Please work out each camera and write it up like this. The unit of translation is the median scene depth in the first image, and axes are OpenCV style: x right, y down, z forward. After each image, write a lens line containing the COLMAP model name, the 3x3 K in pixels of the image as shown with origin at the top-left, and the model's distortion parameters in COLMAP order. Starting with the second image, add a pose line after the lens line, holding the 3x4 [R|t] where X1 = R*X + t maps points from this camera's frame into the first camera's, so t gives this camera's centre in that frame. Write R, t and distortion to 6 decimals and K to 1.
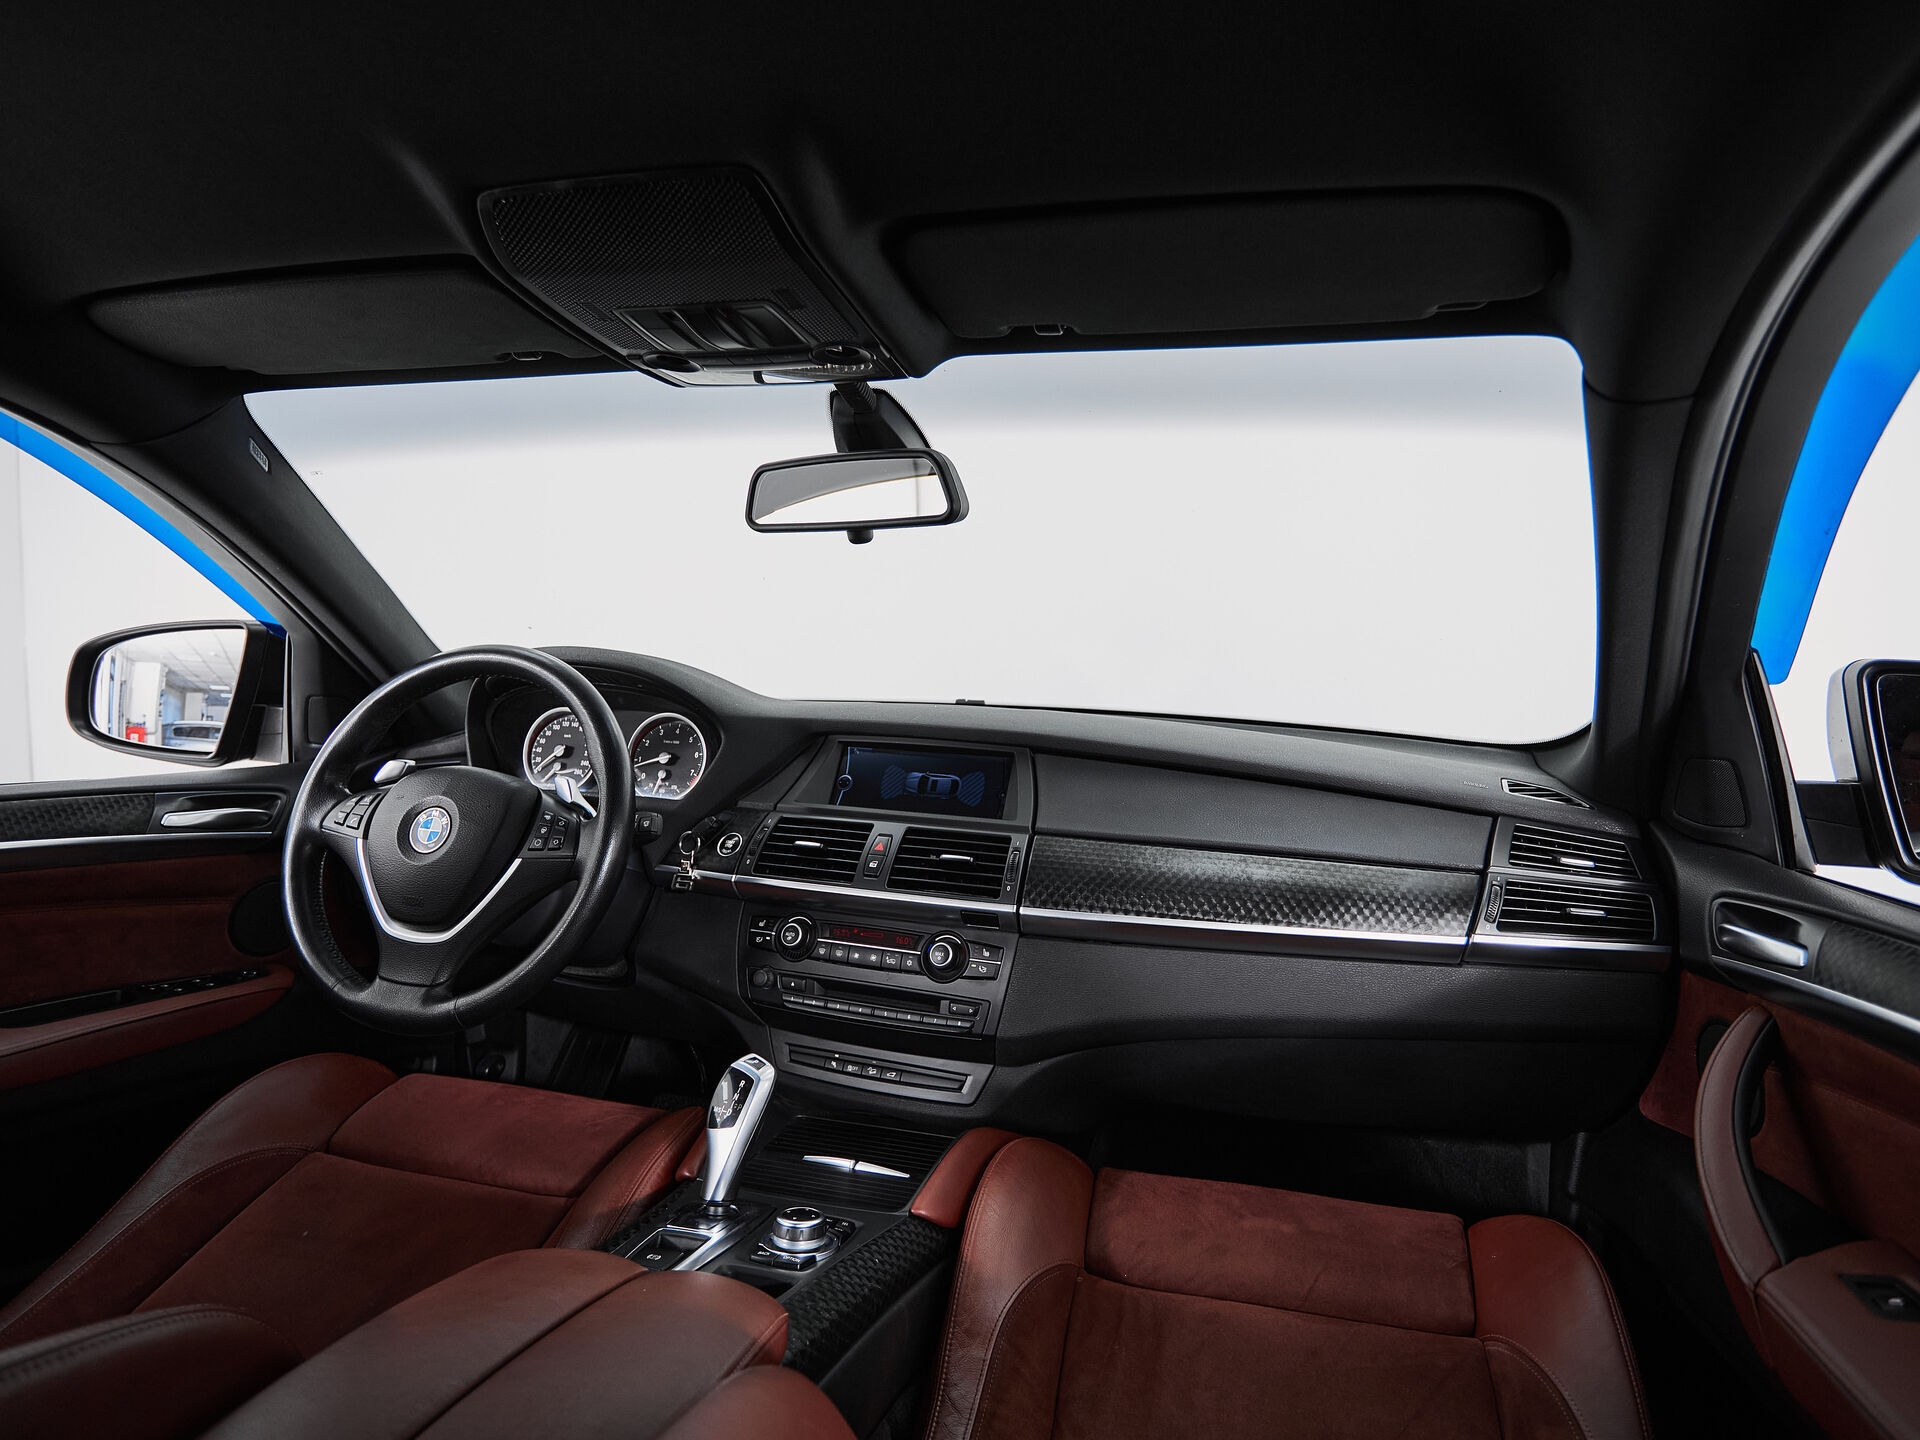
lens RADIAL K [[1076.7, 0, 997.9], [0, 1076.7, 698.4], [0, 0, 1]] dist [-0.001719, -0.001121]
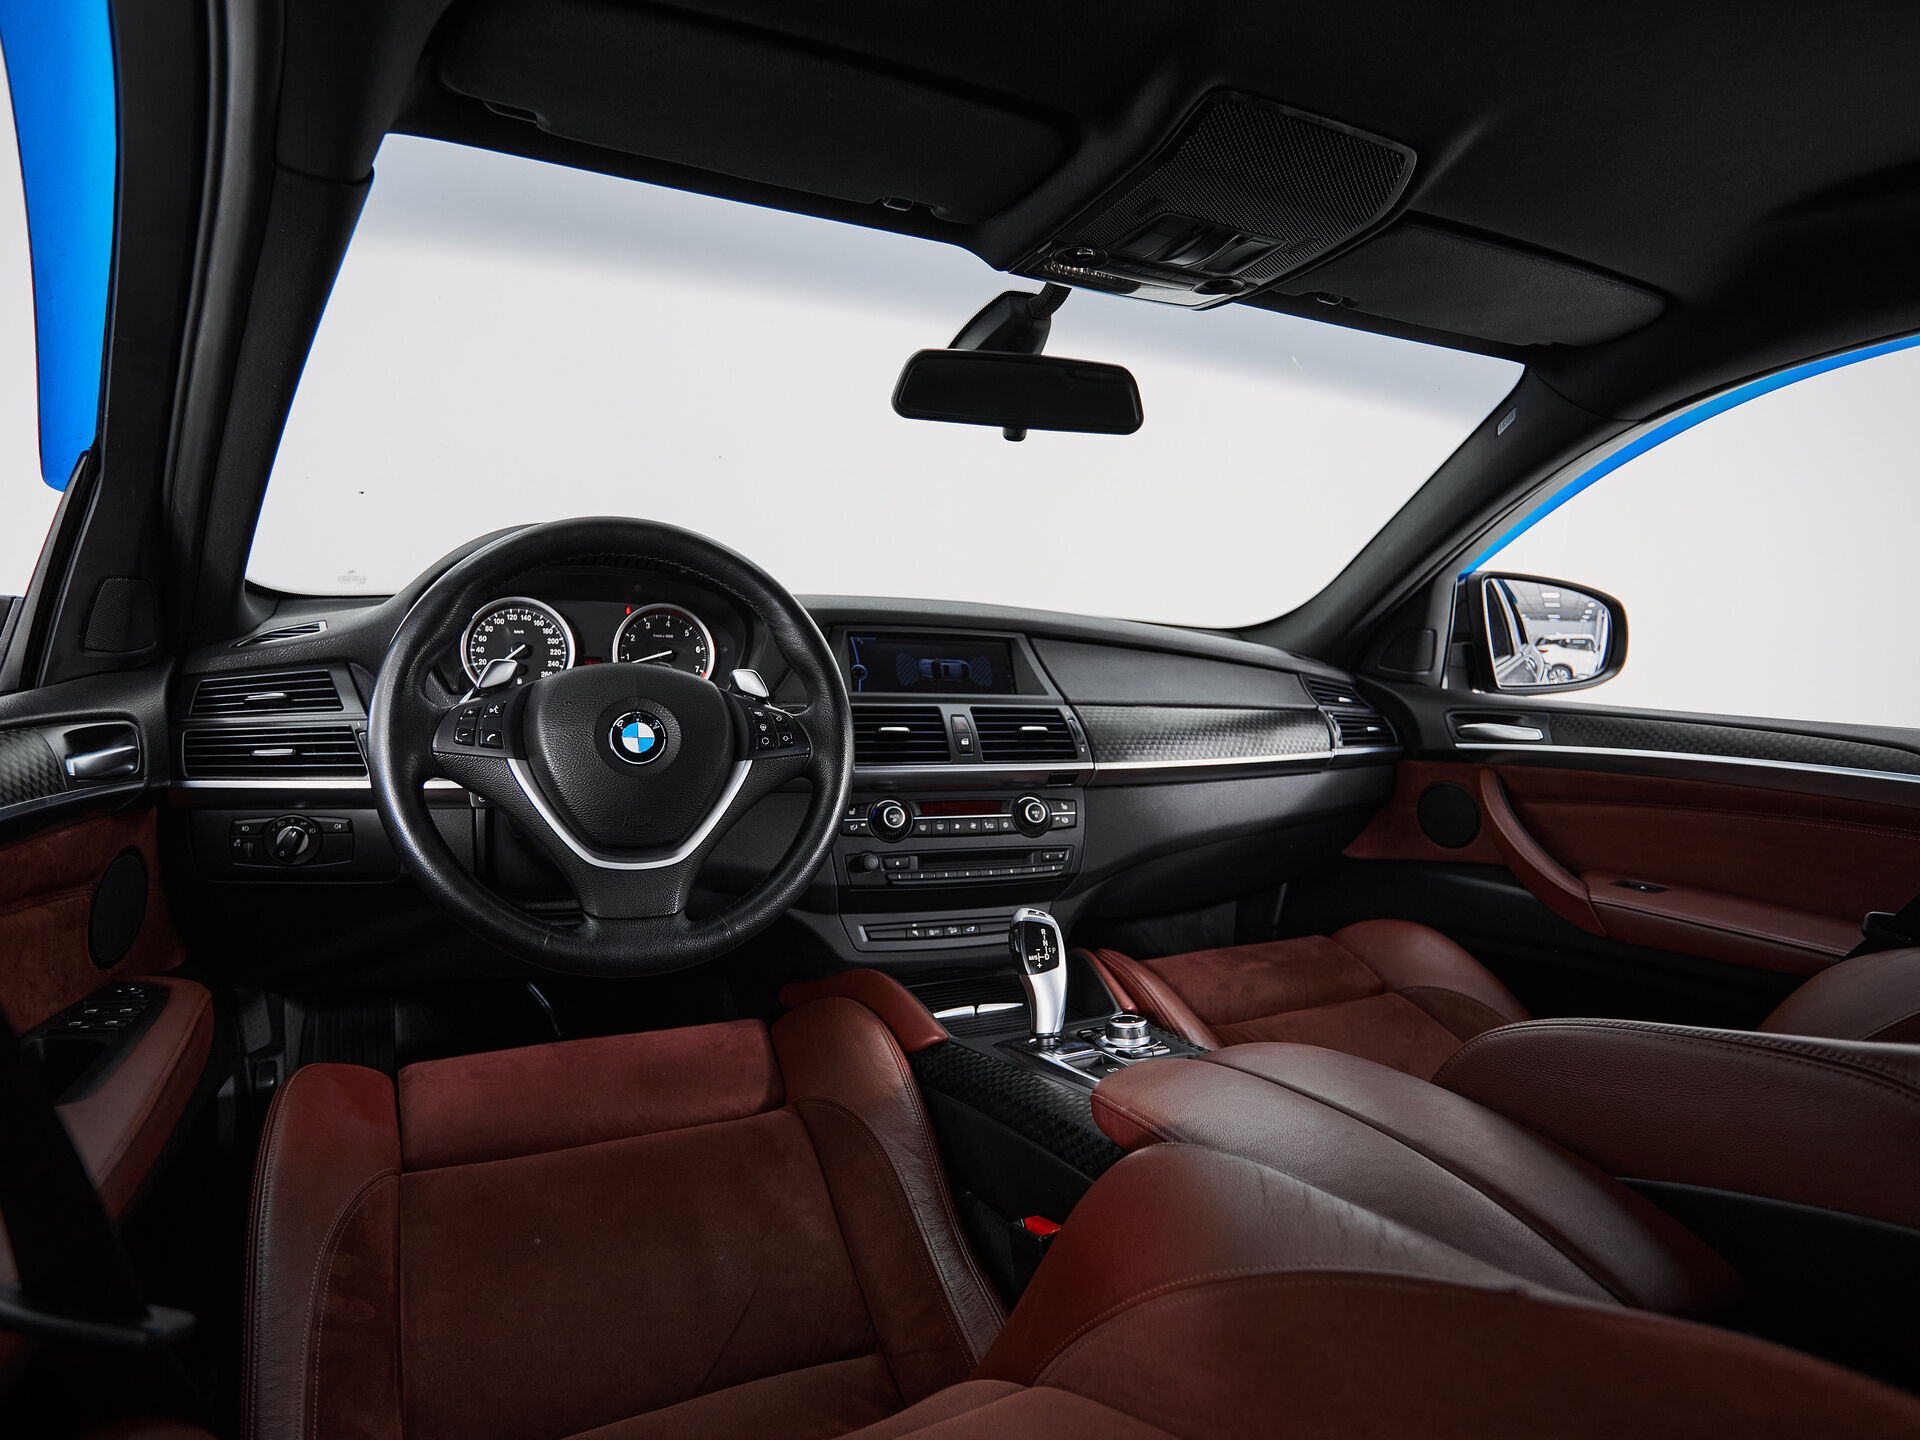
lens RADIAL K [[1071.9, 0, 960.0], [0, 1071.9, 720.0], [0, 0, 1]] dist [-0.002280, -0.000425]
pose [[0.758738, -0.068118, 0.647824, -0.812032], [0.000119, 0.994532, 0.104434, 0.019661], [-0.651396, -0.079161, 0.754597, 0.191154]]
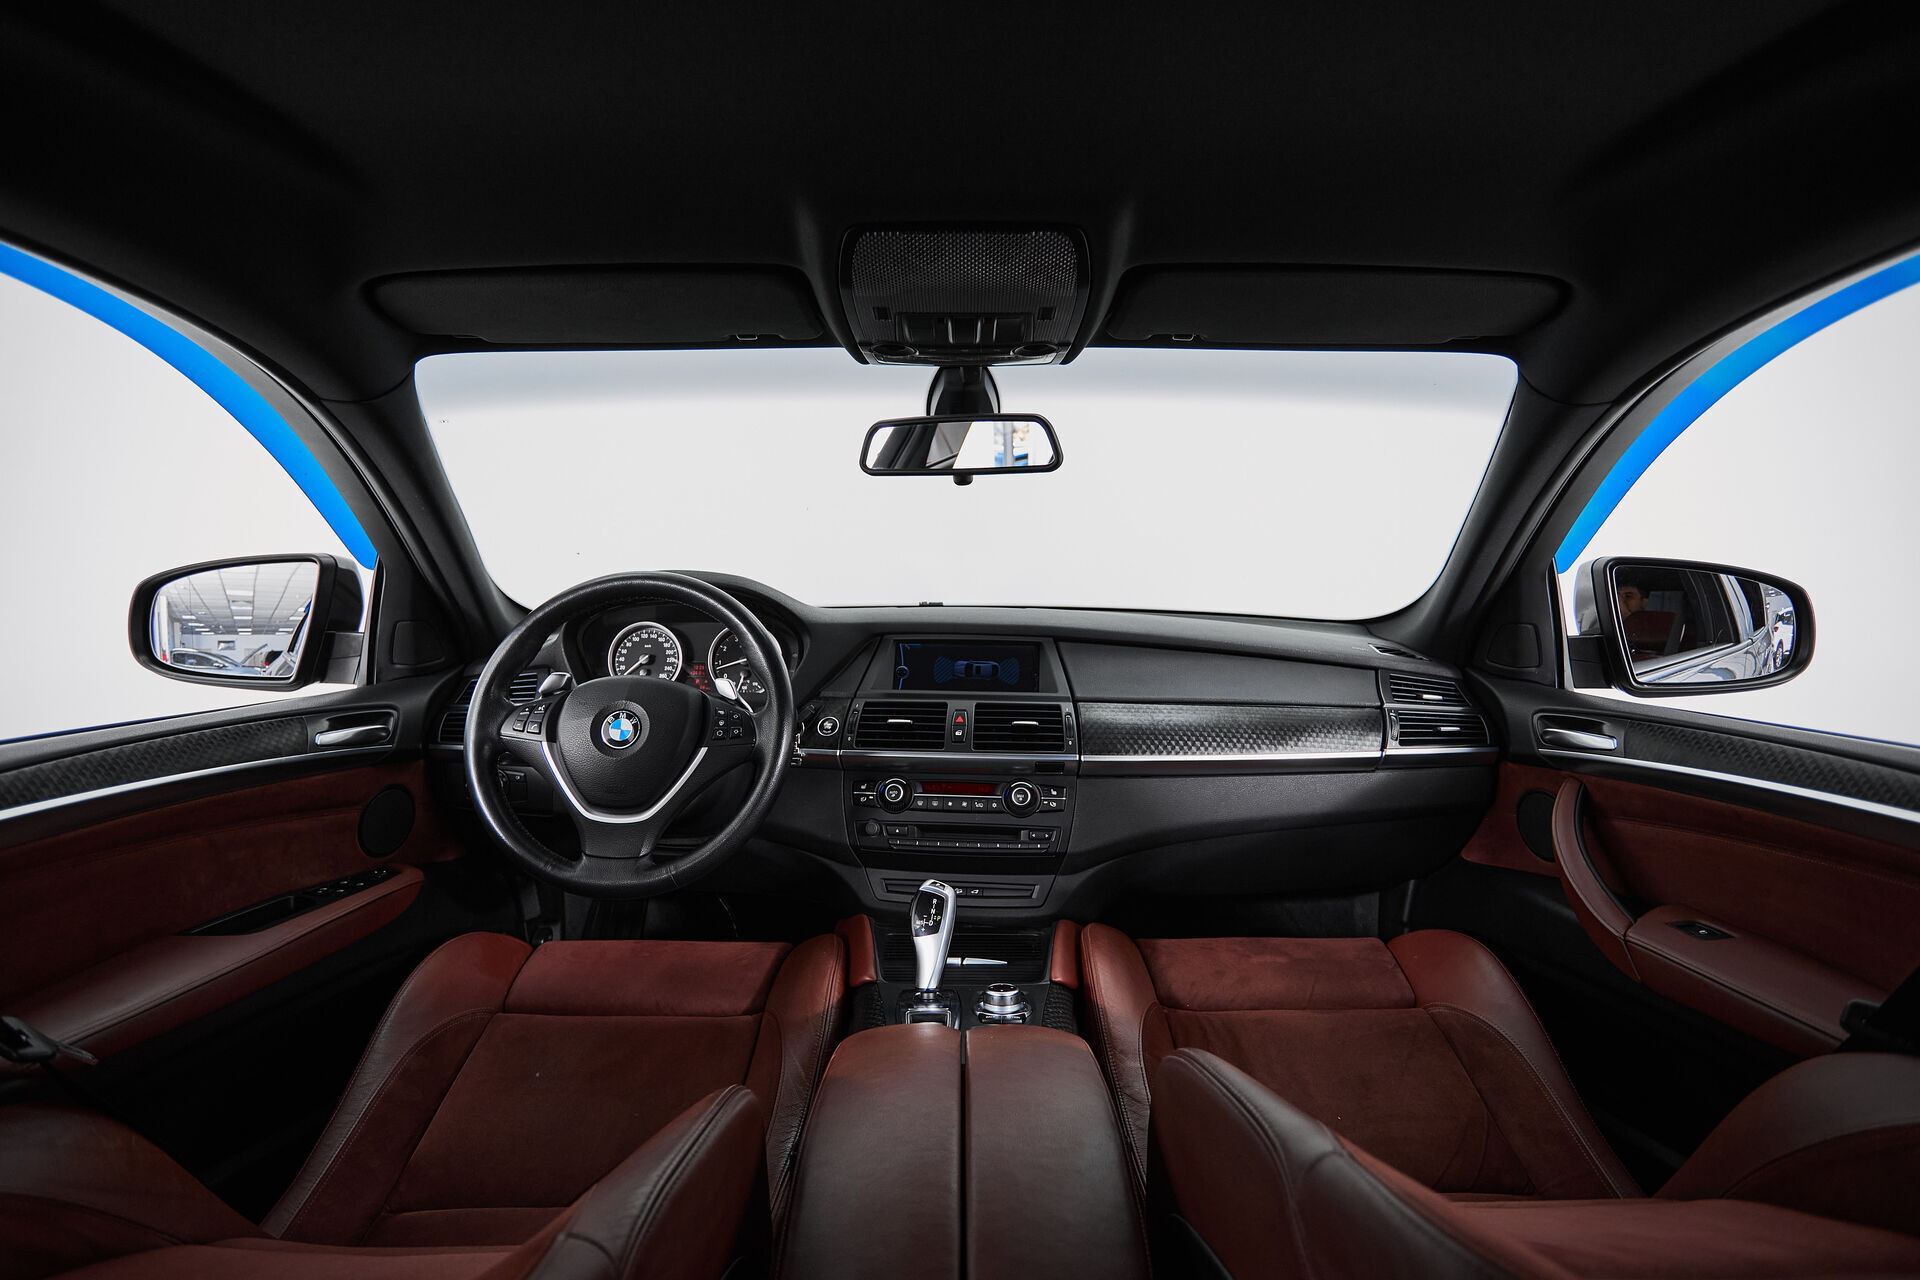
lens RADIAL K [[934.9, 0, 960.0], [0, 934.9, 640.0], [0, 0, 1]] dist [-0.002381, 0.000190]
pose [[0.968871, -0.047021, 0.243059, -0.380090], [0.034703, 0.997899, 0.054717, -0.018854], [-0.245121, -0.044579, 0.968467, -0.082935]]
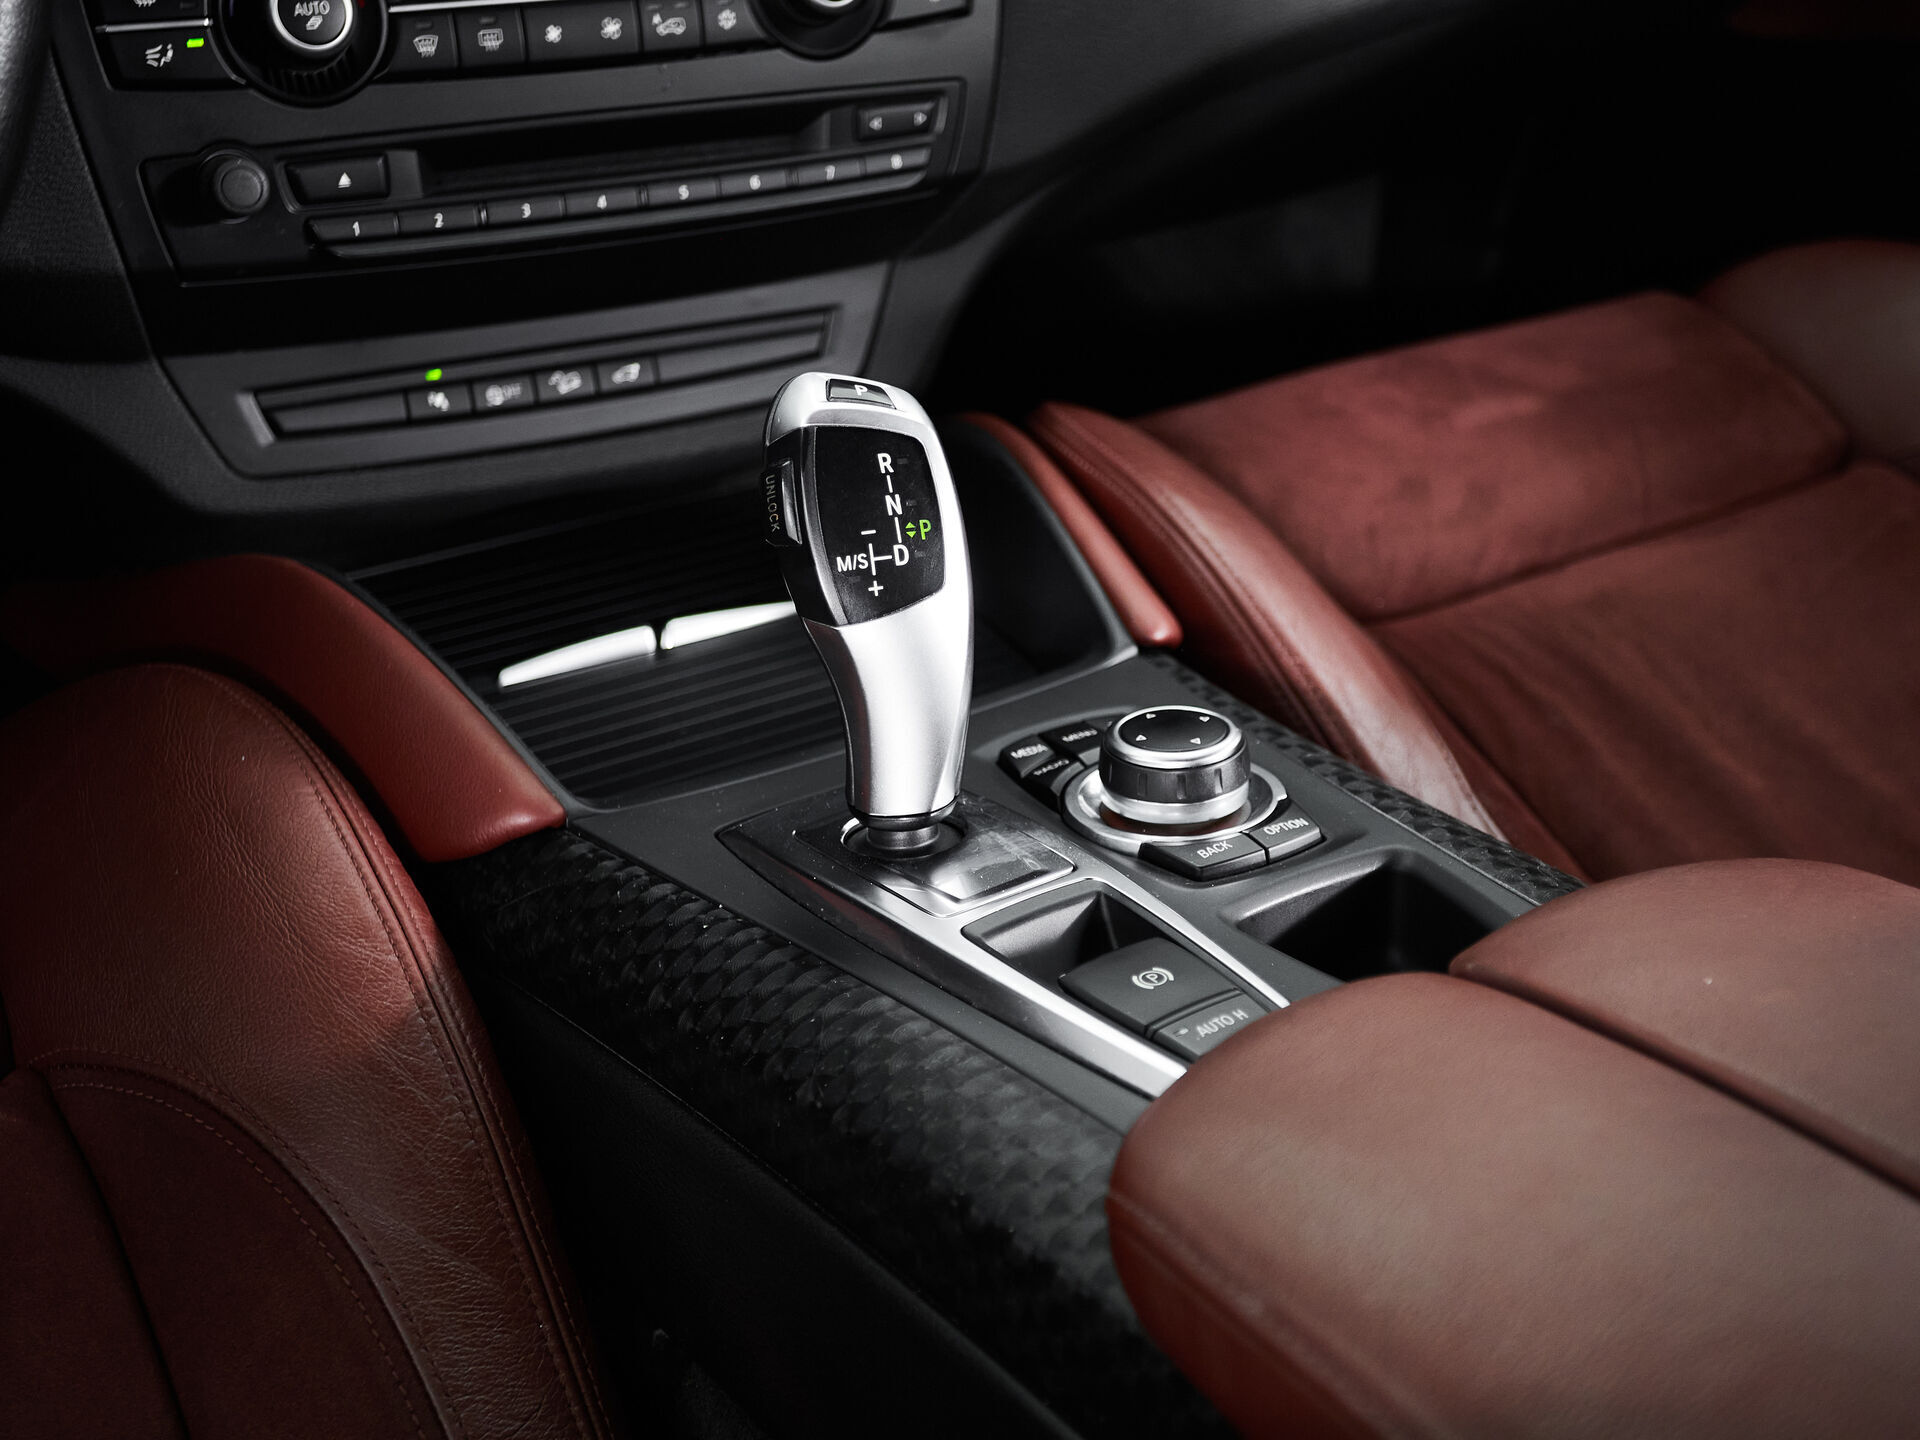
lens RADIAL K [[2447.8, 0, 959.1], [0, 2447.8, 681.3], [0, 0, 1]] dist [0.017841, 0.035715]
pose [[0.664038, -0.367754, 0.651008, -0.563239], [-0.006818, 0.867667, 0.497099, 0.053748], [-0.747668, -0.334531, 0.573656, 0.456447]]
